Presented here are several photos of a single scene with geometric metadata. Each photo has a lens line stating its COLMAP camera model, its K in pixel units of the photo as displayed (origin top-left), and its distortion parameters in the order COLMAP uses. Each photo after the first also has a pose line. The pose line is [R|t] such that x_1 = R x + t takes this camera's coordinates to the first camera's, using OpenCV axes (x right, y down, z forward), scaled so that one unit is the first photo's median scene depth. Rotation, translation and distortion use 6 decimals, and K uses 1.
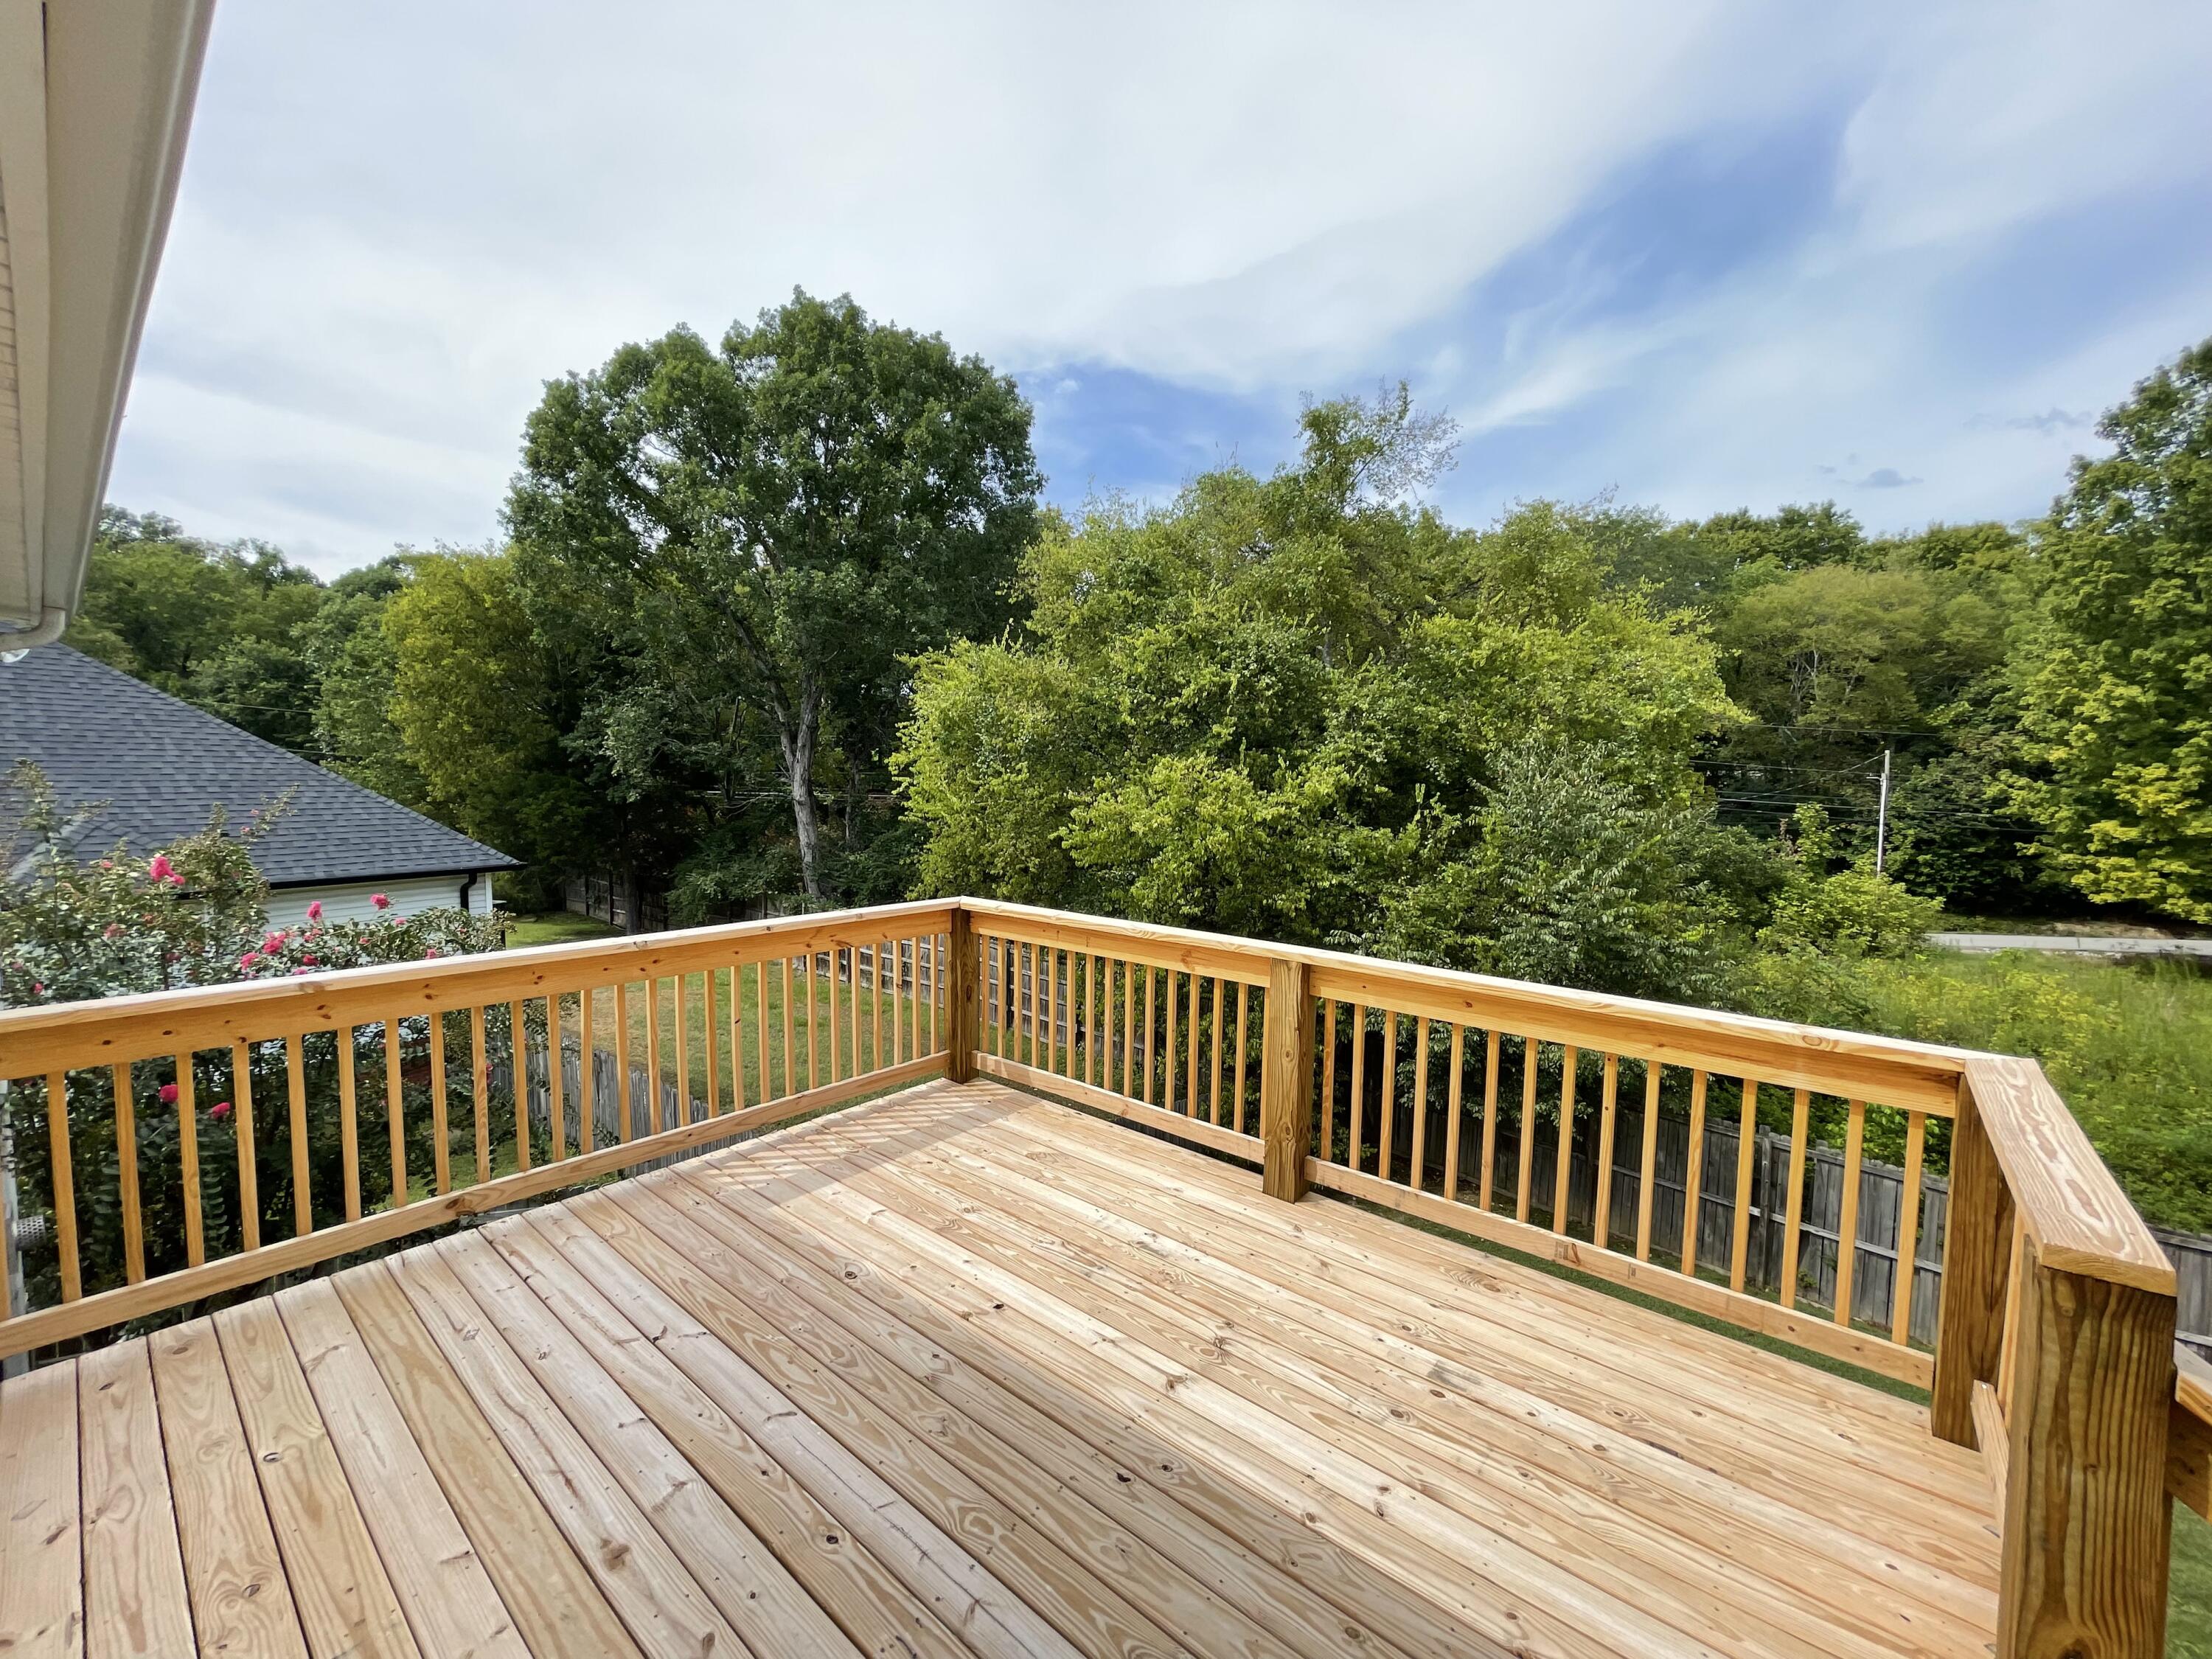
lens RADIAL K [[917.9, 0, 1106.0], [0, 917.9, 829.5], [0, 0, 1]] dist [-0.028987, 0.011905]
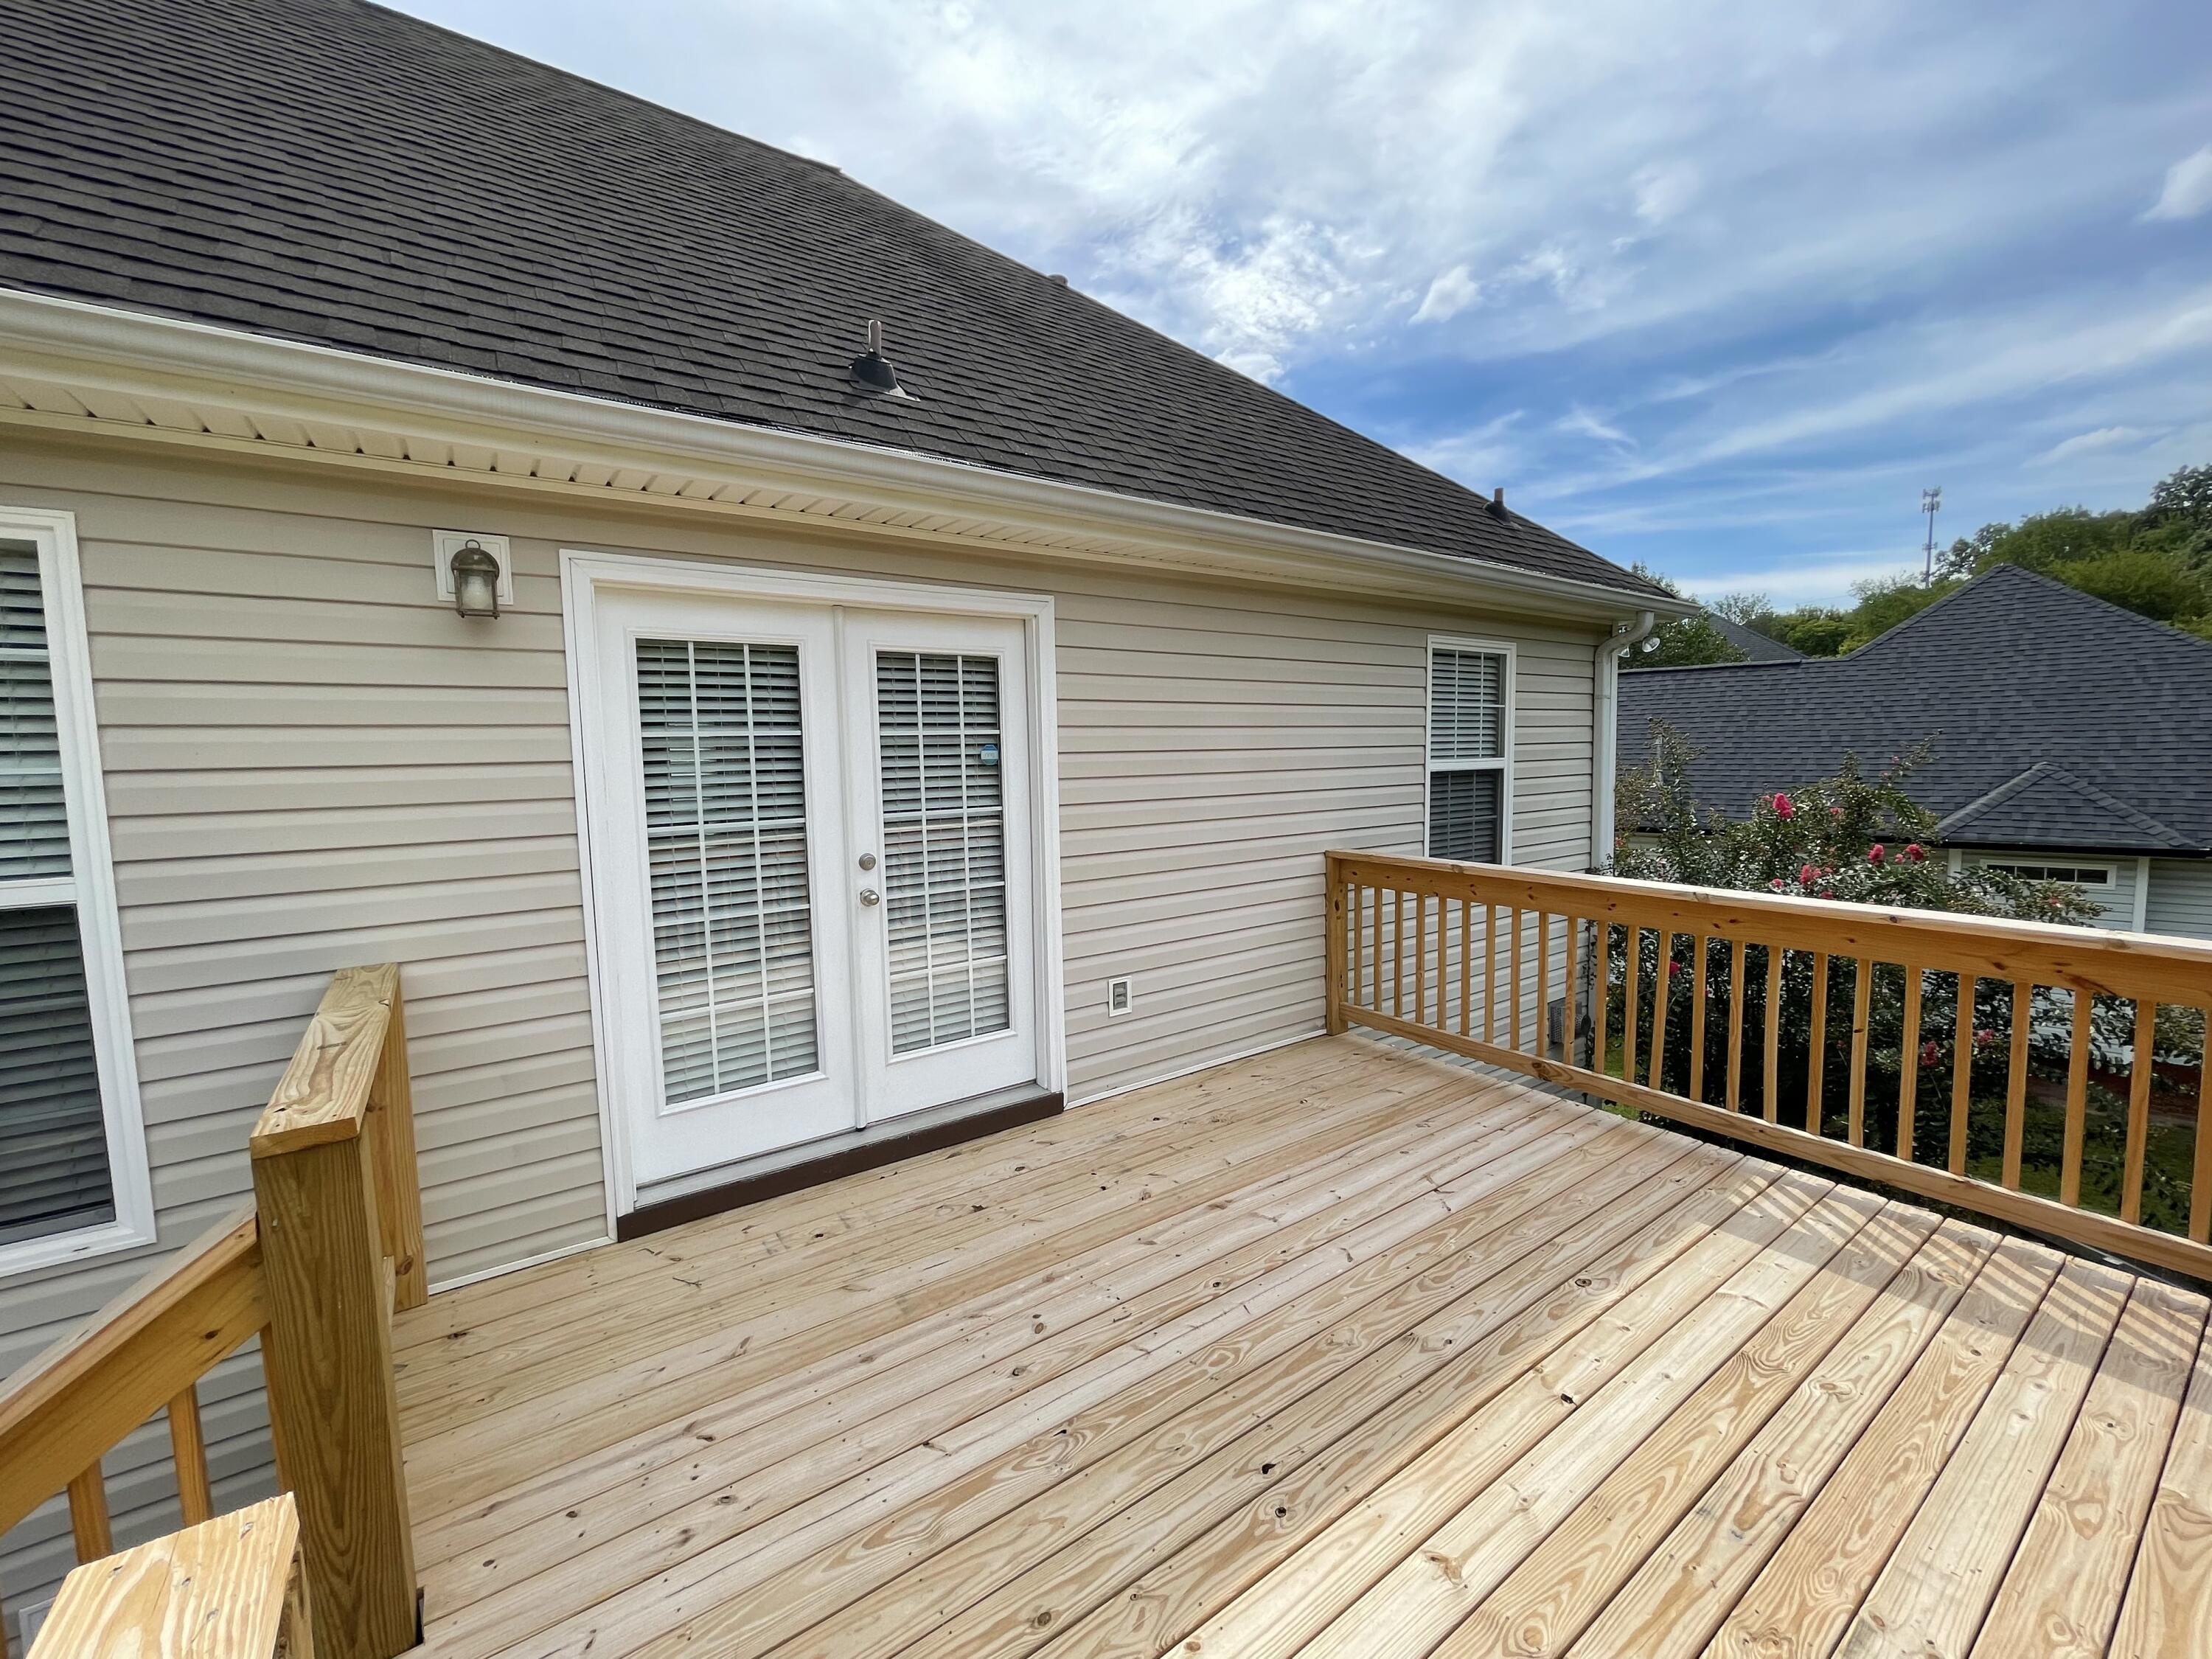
lens RADIAL K [[908.1, 0, 1106.0], [0, 908.1, 829.5], [0, 0, 1]] dist [0.001451, -0.000147]
pose [[-0.275519, 0.099865, -0.956094, 0.069670], [-0.025011, 0.993508, 0.110980, -0.004967], [0.960970, 0.054490, -0.271232, 0.079749]]
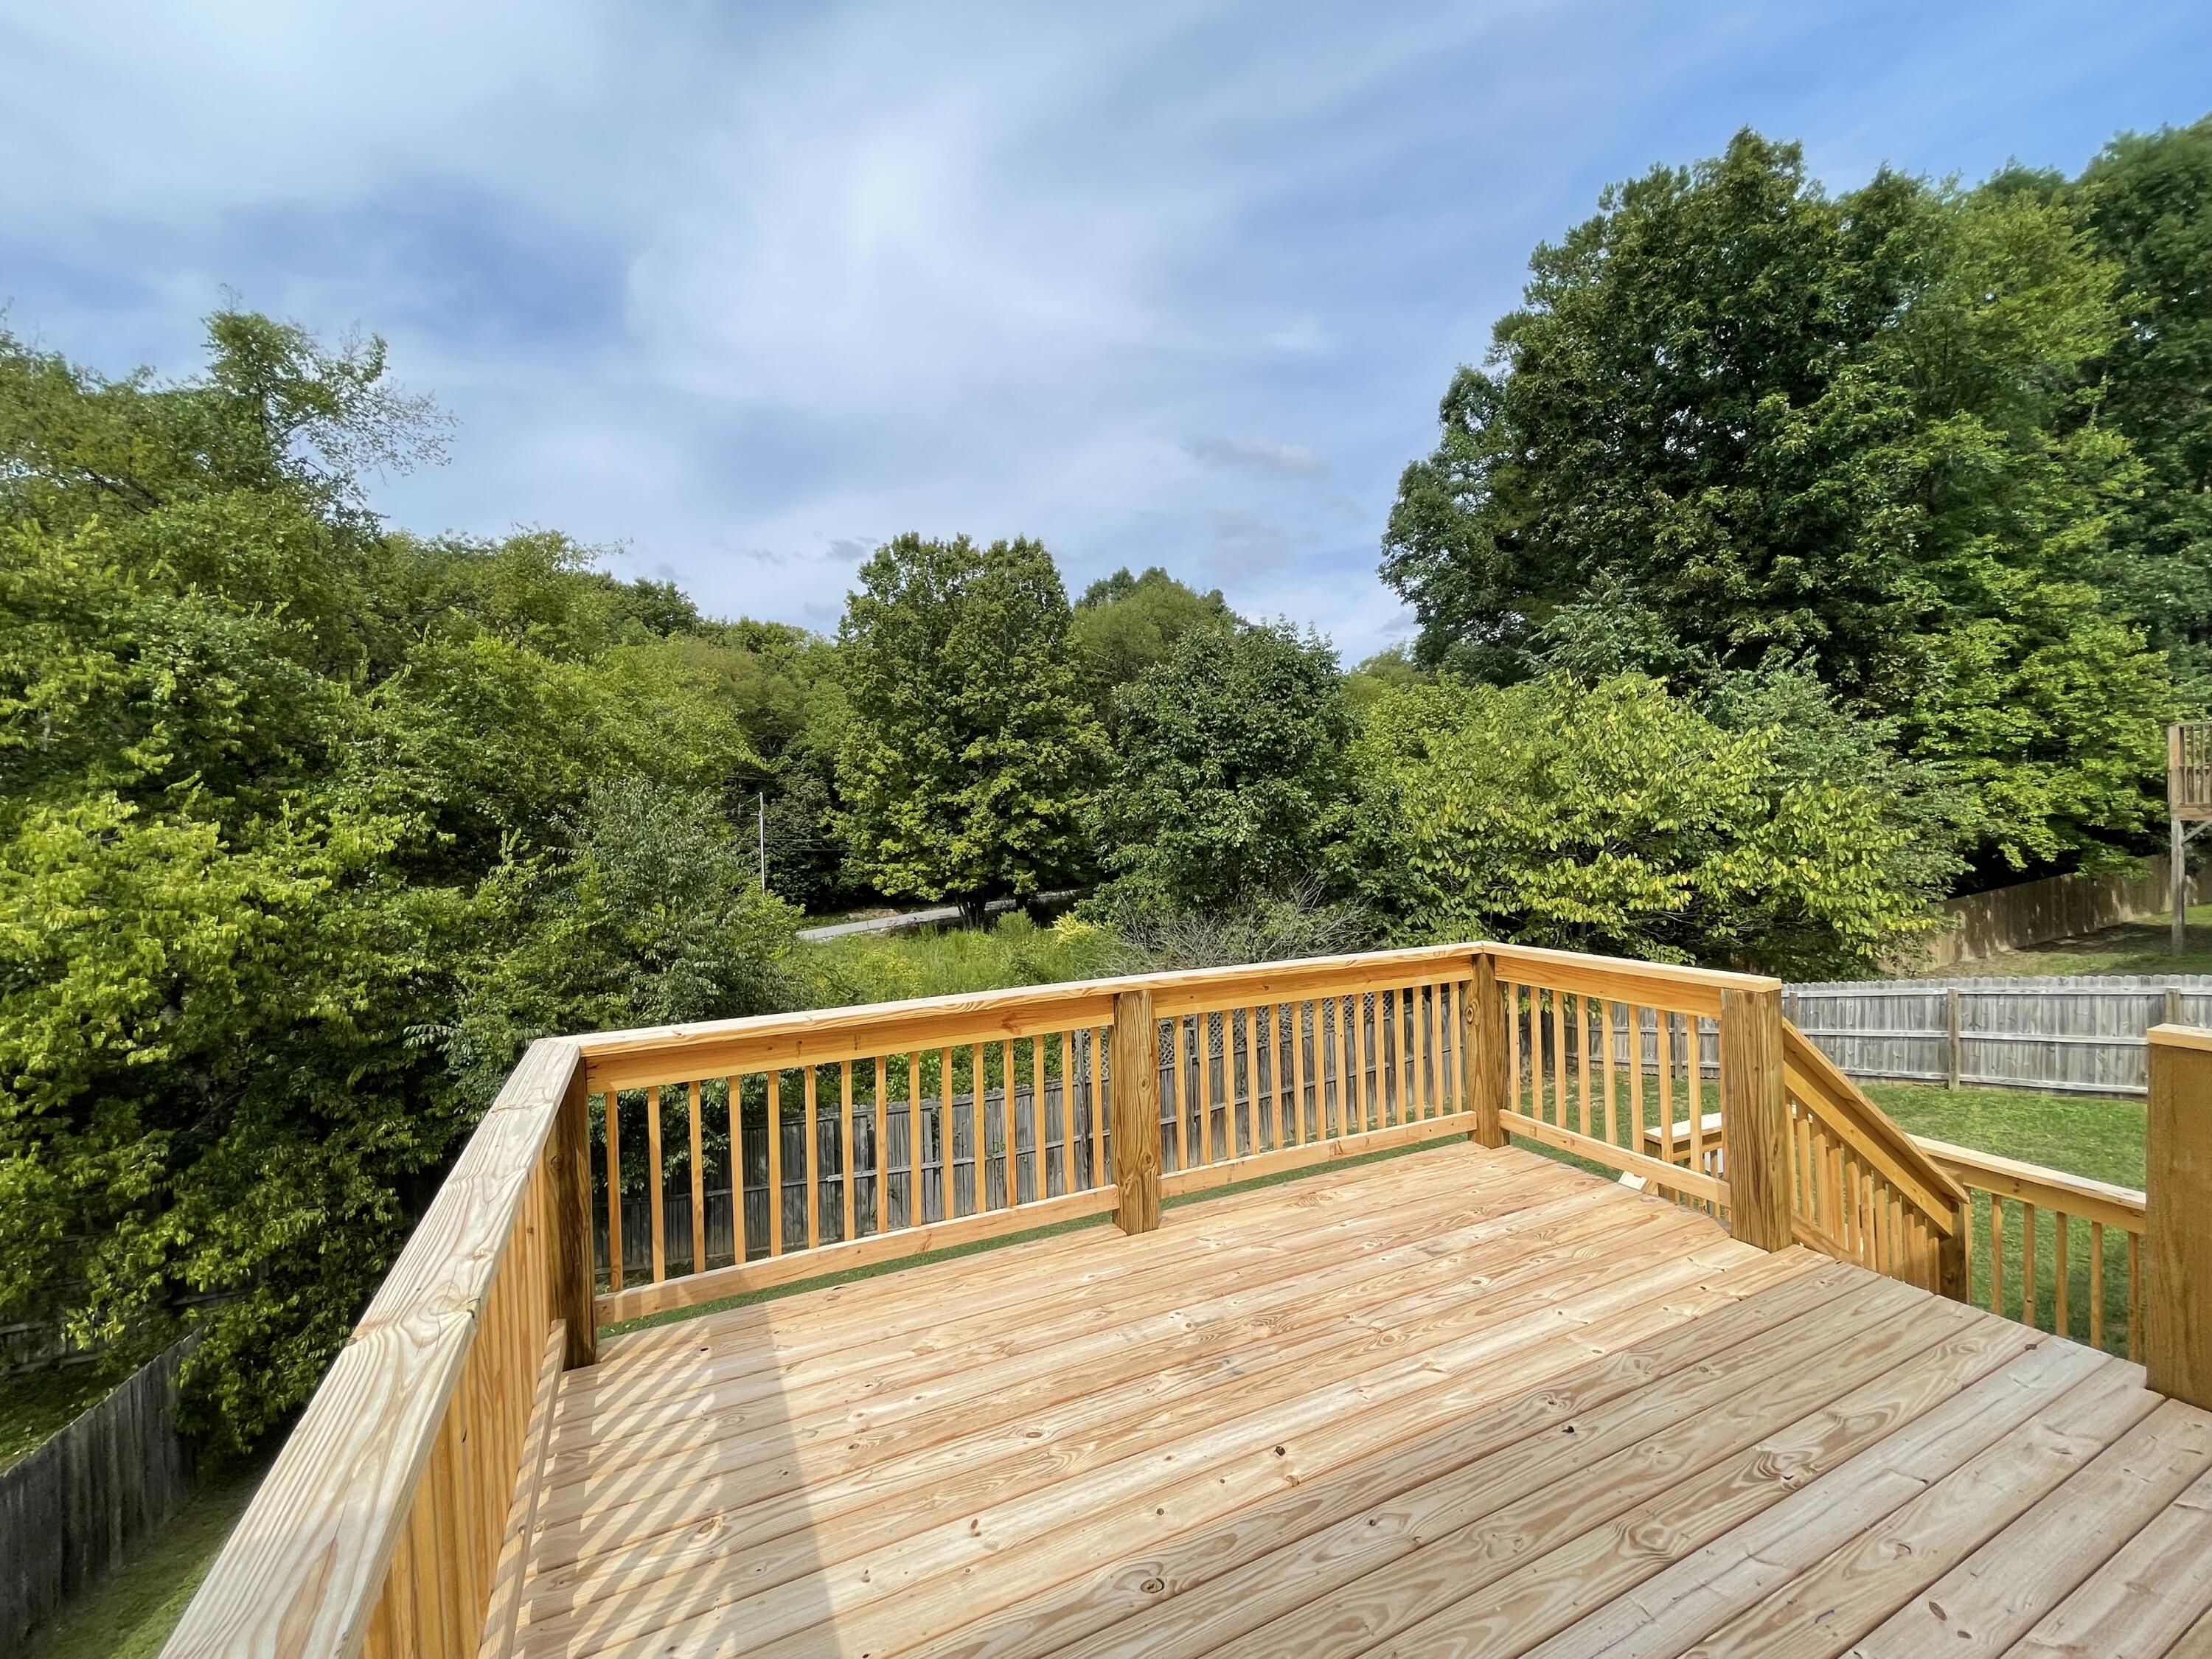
lens RADIAL K [[890.3, 0, 1106.0], [0, 890.3, 829.5], [0, 0, 1]] dist [-0.003366, -0.000165]
pose [[0.405530, -0.035800, 0.913380, -0.089447], [0.077168, 0.997006, 0.004817, -0.005868], [-0.910819, 0.068530, 0.407079, 0.076783]]
